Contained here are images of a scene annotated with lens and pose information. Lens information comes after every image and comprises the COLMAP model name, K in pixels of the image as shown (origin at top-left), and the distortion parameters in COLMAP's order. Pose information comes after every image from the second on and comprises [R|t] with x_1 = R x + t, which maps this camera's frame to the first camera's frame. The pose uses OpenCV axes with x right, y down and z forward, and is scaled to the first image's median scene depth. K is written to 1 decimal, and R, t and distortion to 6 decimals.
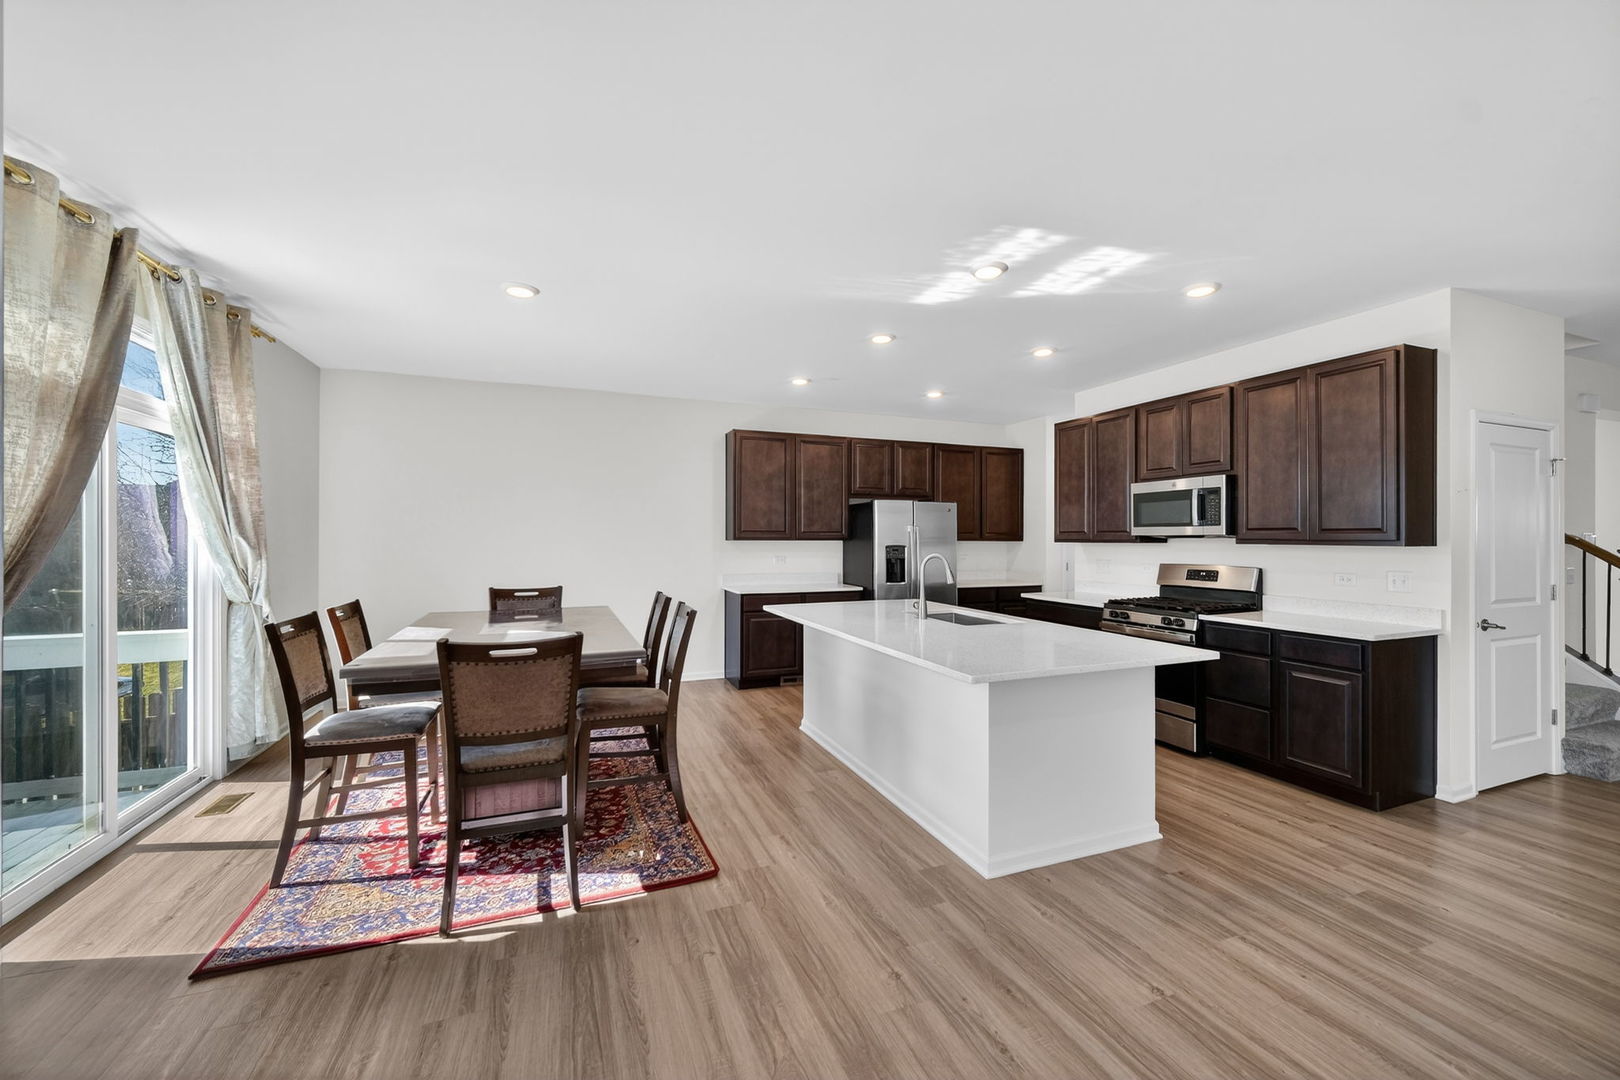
lens RADIAL K [[650.7, 0, 832.3], [0, 650.7, 537.9], [0, 0, 1]] dist [-0.003946, 0.001654]
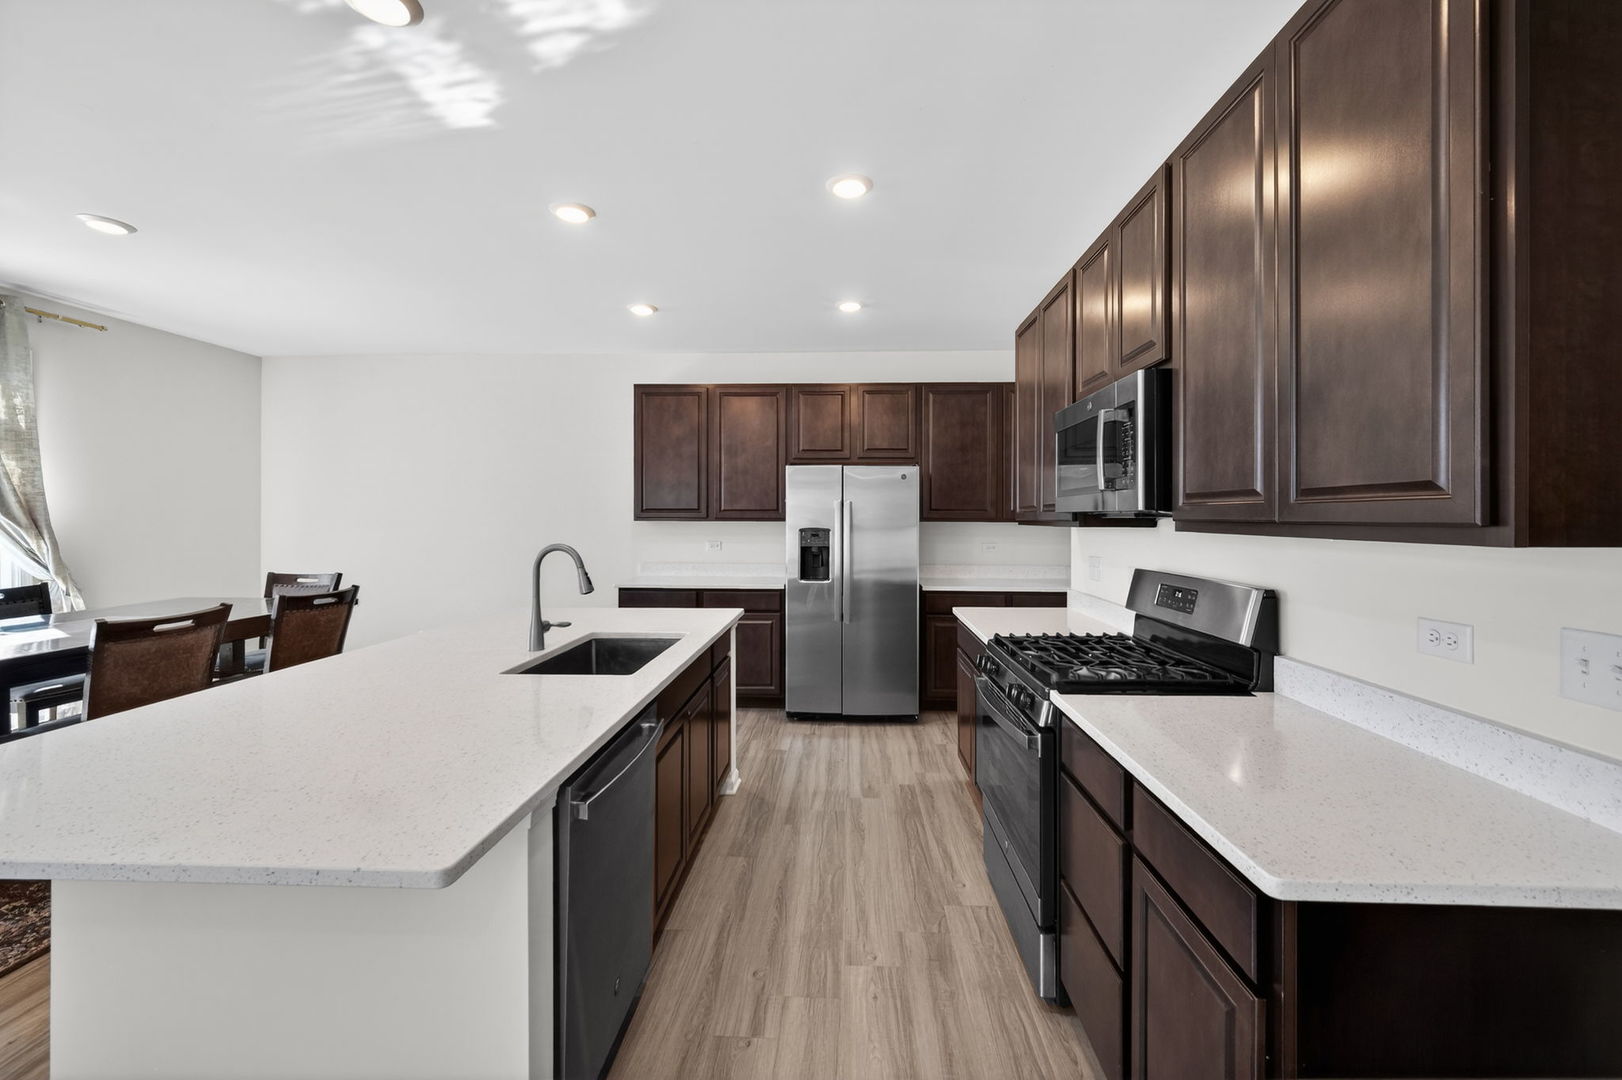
lens RADIAL K [[651.5, 0, 821.3], [0, 651.5, 517.1], [0, 0, 1]] dist [-0.003946, 0.001654]
pose [[0.904657, -0.000704, -0.426140, 0.706701], [0.000321, 0.999999, -0.000971, 0.000169], [0.426140, 0.000741, 0.904657, 0.617308]]
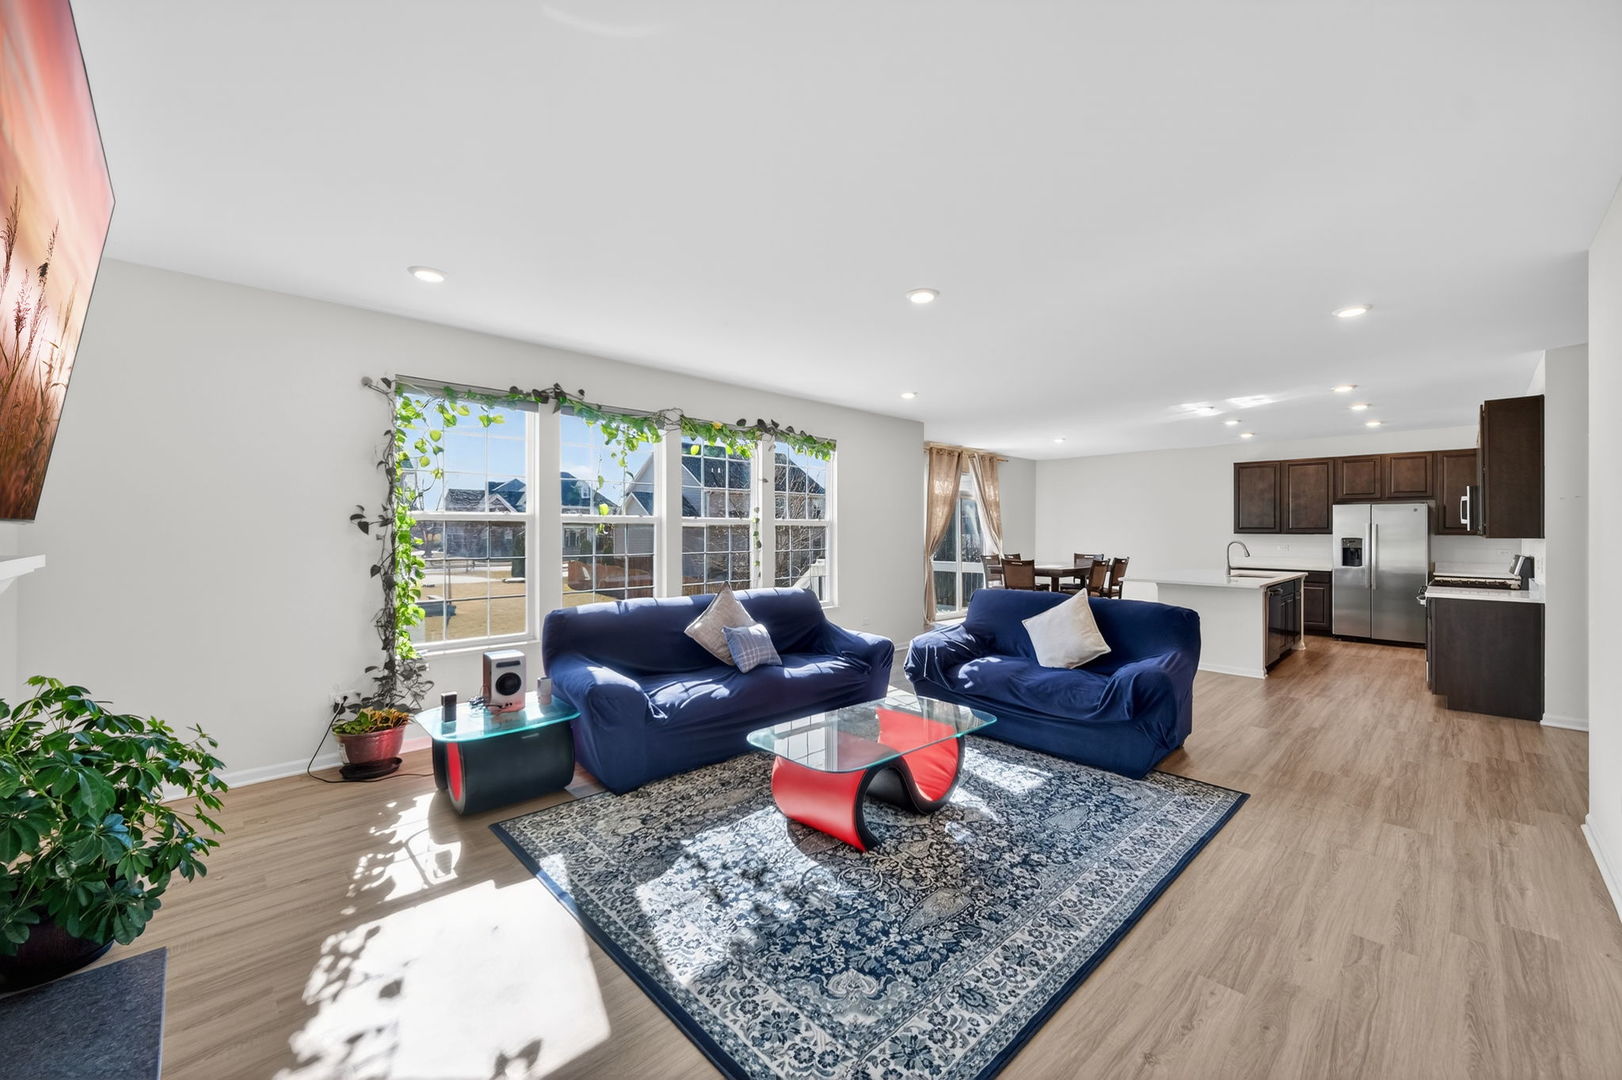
lens RADIAL K [[651.5, 0, 821.2], [0, 651.5, 532.4], [0, 0, 1]] dist [-0.003946, 0.001654]
pose [[0.381661, 0.001249, -0.924302, 1.588750], [0.000191, 0.999999, 0.001430, -0.003460], [0.924302, -0.000722, 0.381660, -0.904201]]
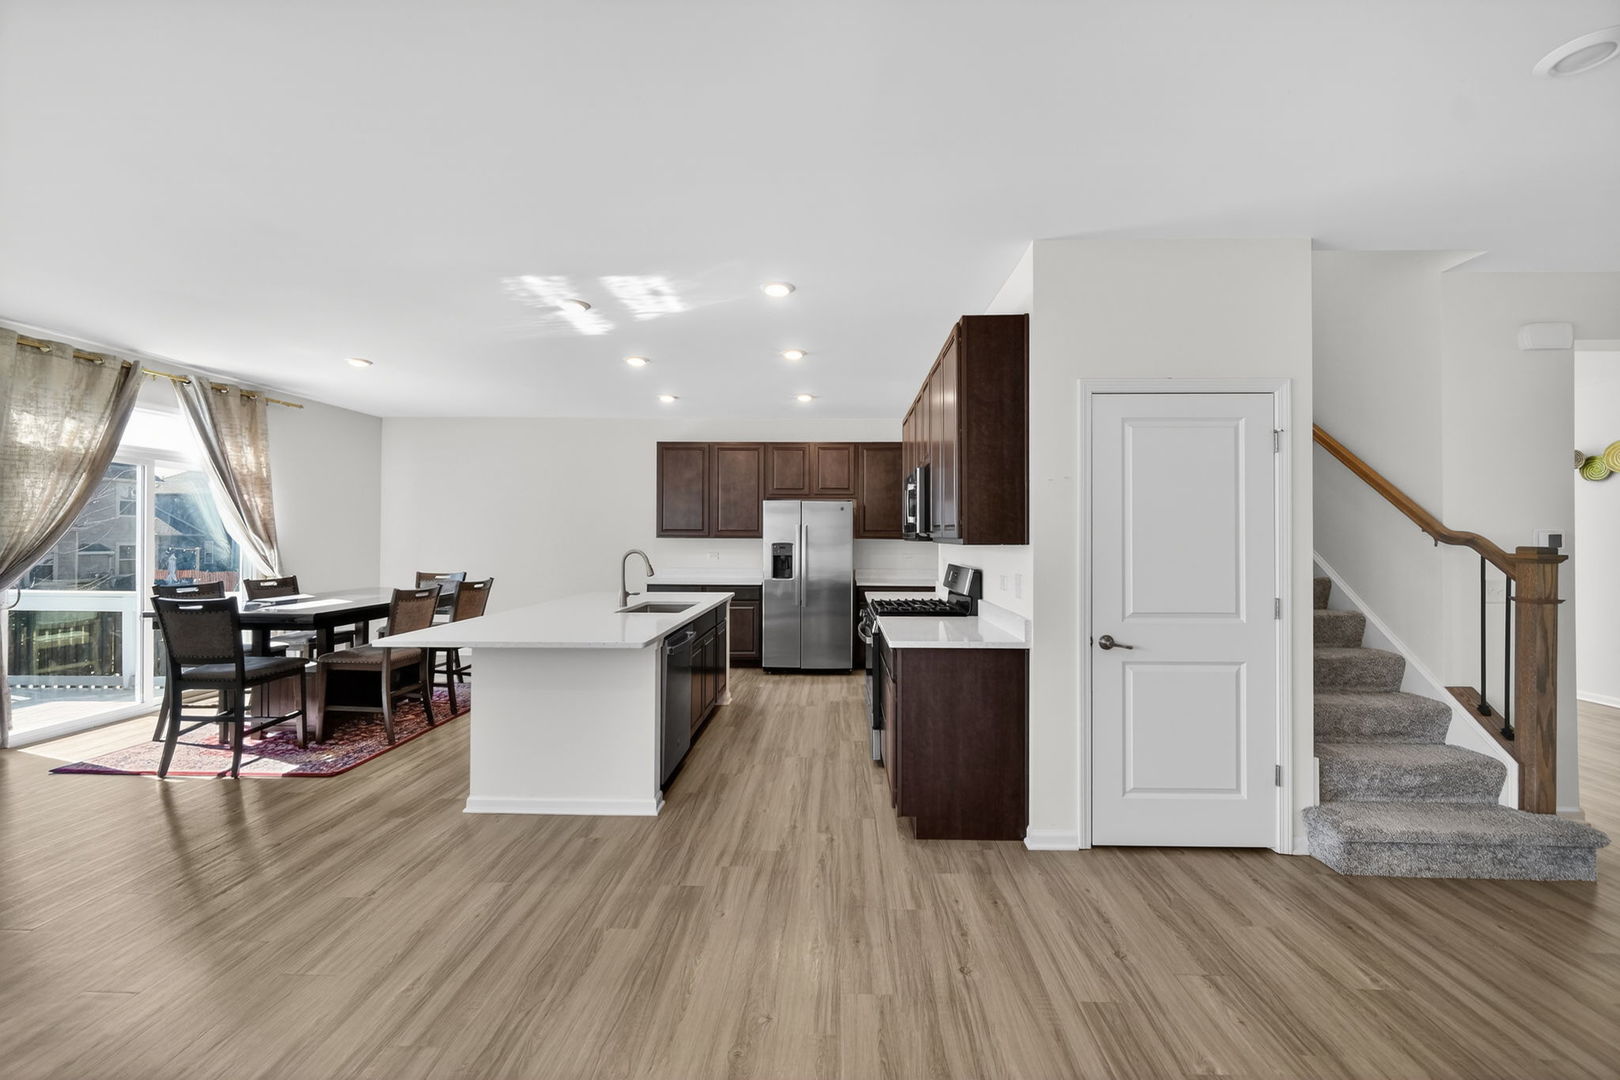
lens RADIAL K [[650.7, 0, 825.9], [0, 650.7, 530.0], [0, 0, 1]] dist [-0.003946, 0.001654]
pose [[0.913691, -0.002562, -0.406402, 1.021939], [-0.001284, 0.999957, -0.009190, 0.000091], [0.406408, 0.008919, 0.913648, 0.111229]]
